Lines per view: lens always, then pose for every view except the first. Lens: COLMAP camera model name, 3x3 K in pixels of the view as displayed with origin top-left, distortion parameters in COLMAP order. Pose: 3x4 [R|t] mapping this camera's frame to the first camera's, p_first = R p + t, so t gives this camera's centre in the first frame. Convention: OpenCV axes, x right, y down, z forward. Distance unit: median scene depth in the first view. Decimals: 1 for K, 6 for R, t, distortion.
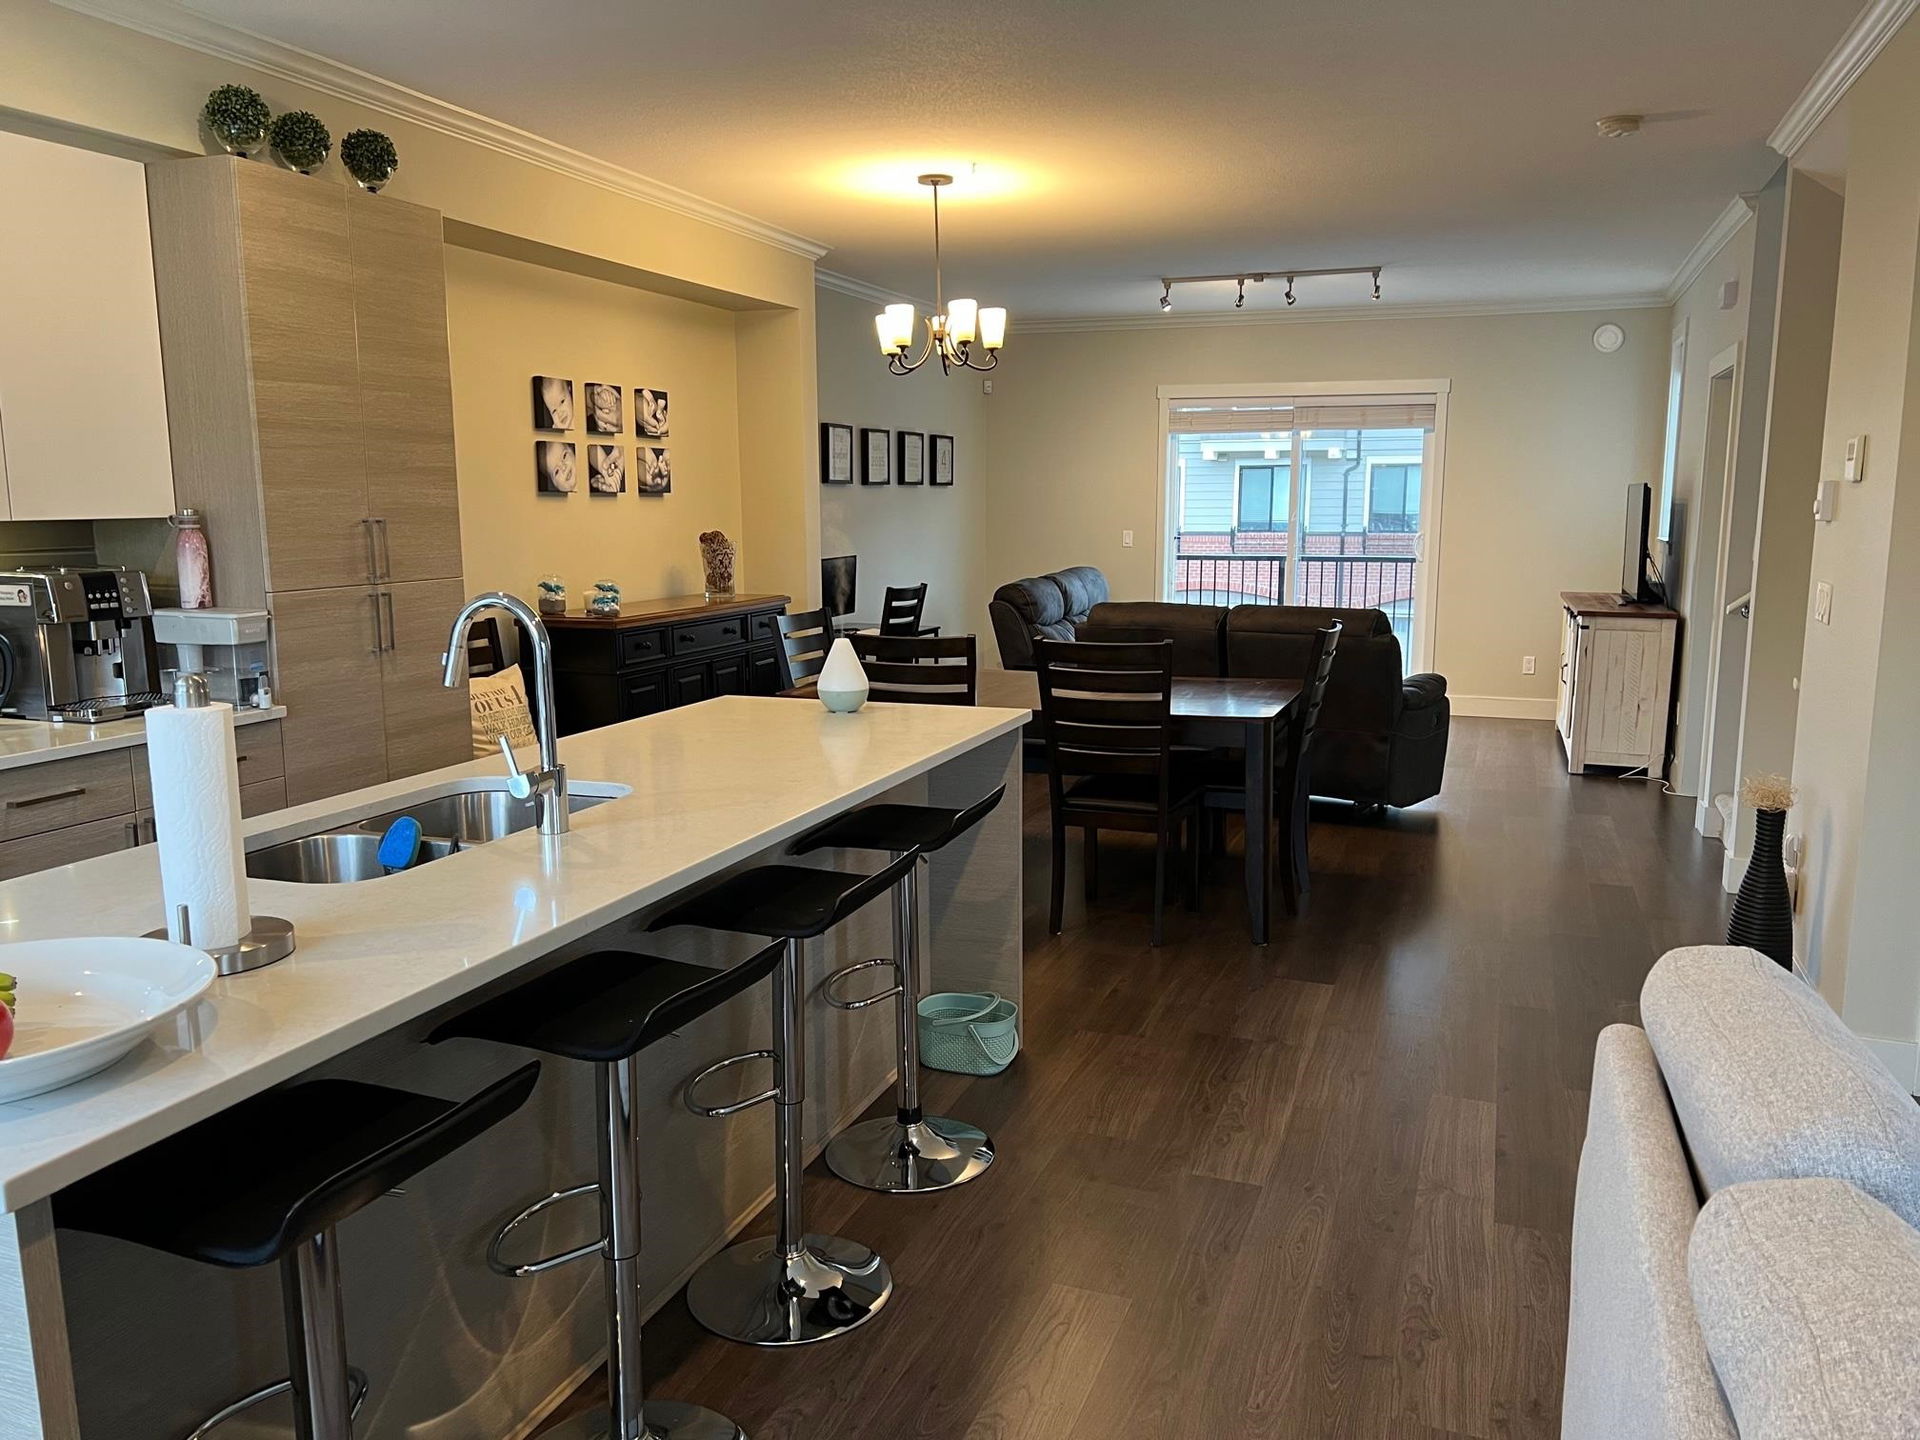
lens RADIAL K [[1443.8, 0, 973.4], [0, 1443.8, 730.0], [0, 0, 1]] dist [0.057495, -0.069555]
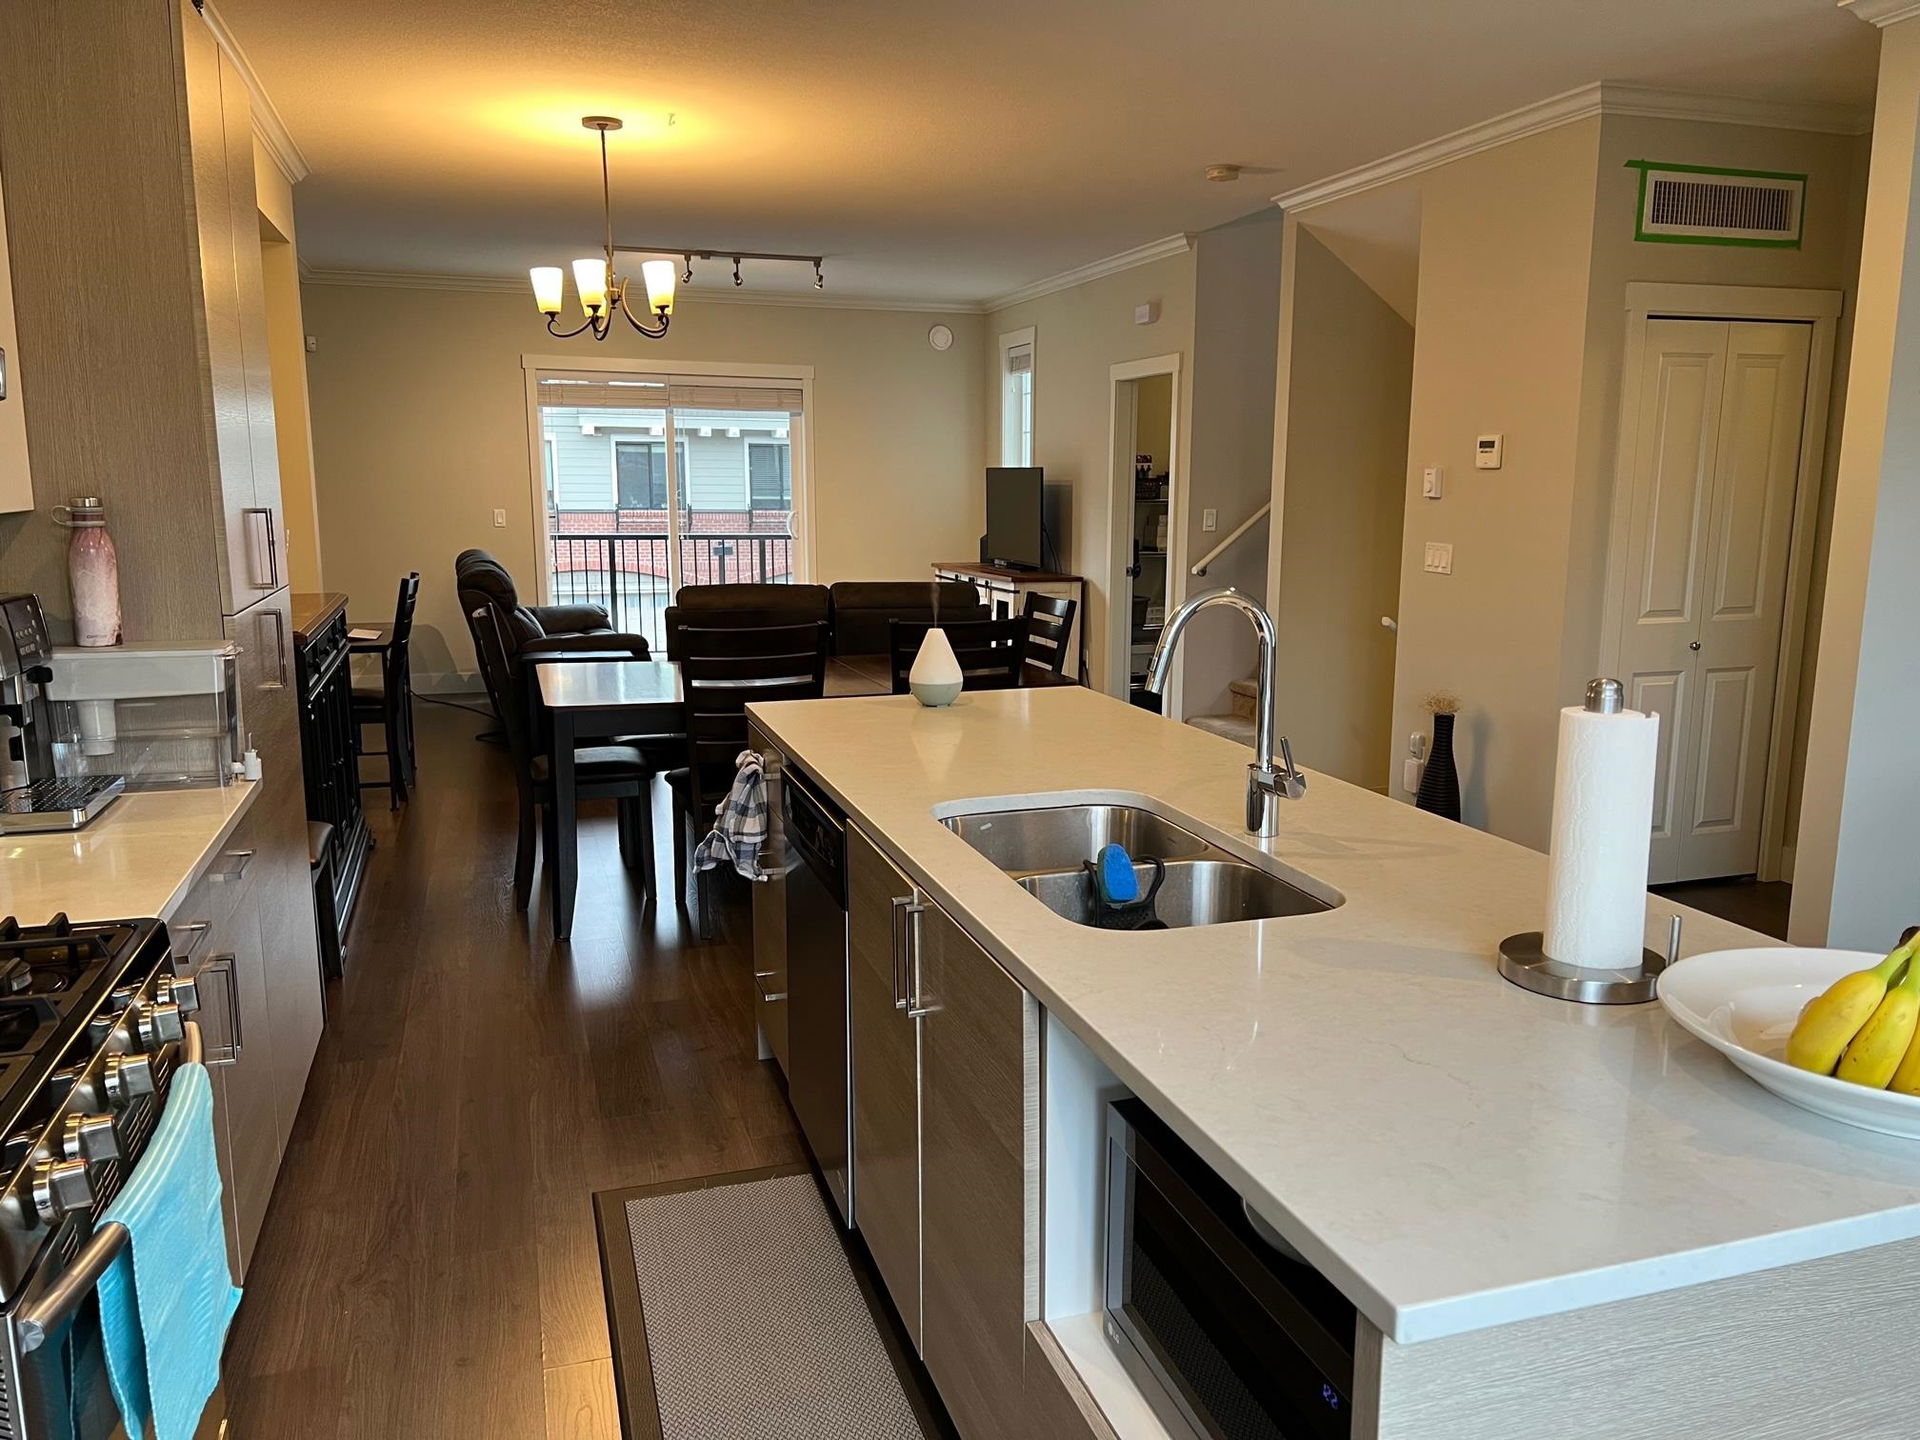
lens RADIAL K [[1443.8, 0, 973.4], [0, 1443.8, 730.0], [0, 0, 1]] dist [0.057495, -0.069555]
pose [[0.783843, -0.105078, 0.612004, -0.312153], [0.095081, 0.994266, 0.048933, -0.019359], [-0.613637, 0.019834, 0.789339, 0.109688]]
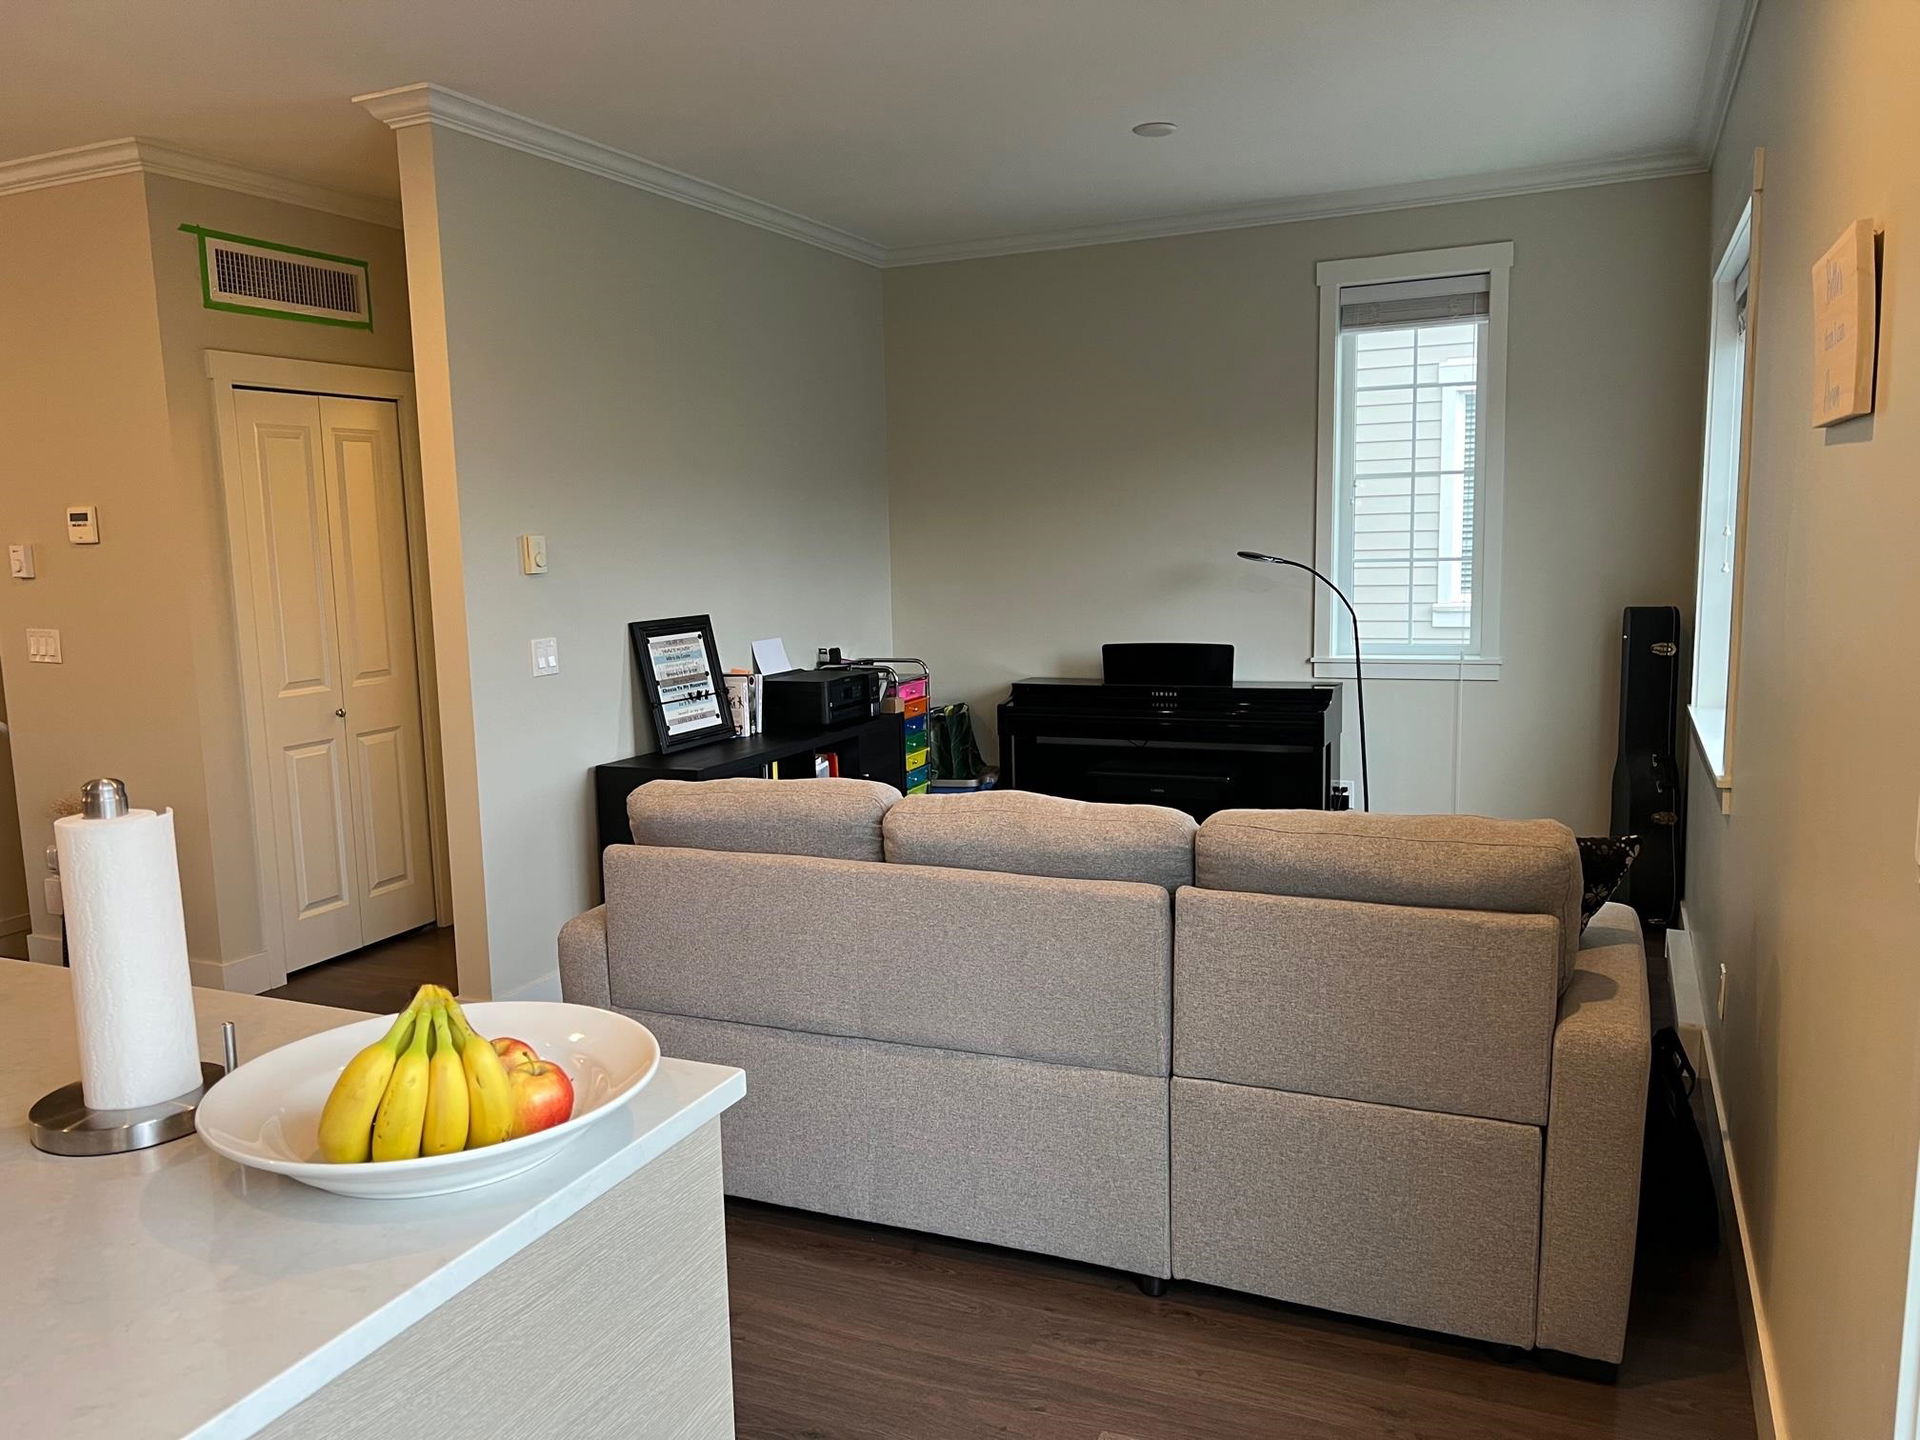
lens RADIAL K [[1443.8, 0, 973.4], [0, 1443.8, 730.0], [0, 0, 1]] dist [0.057495, -0.069555]
pose [[0.046117, -0.137594, 0.989415, -0.295916], [0.183841, 0.974720, 0.126981, -0.017783], [-0.981873, 0.176039, 0.070247, 0.100896]]
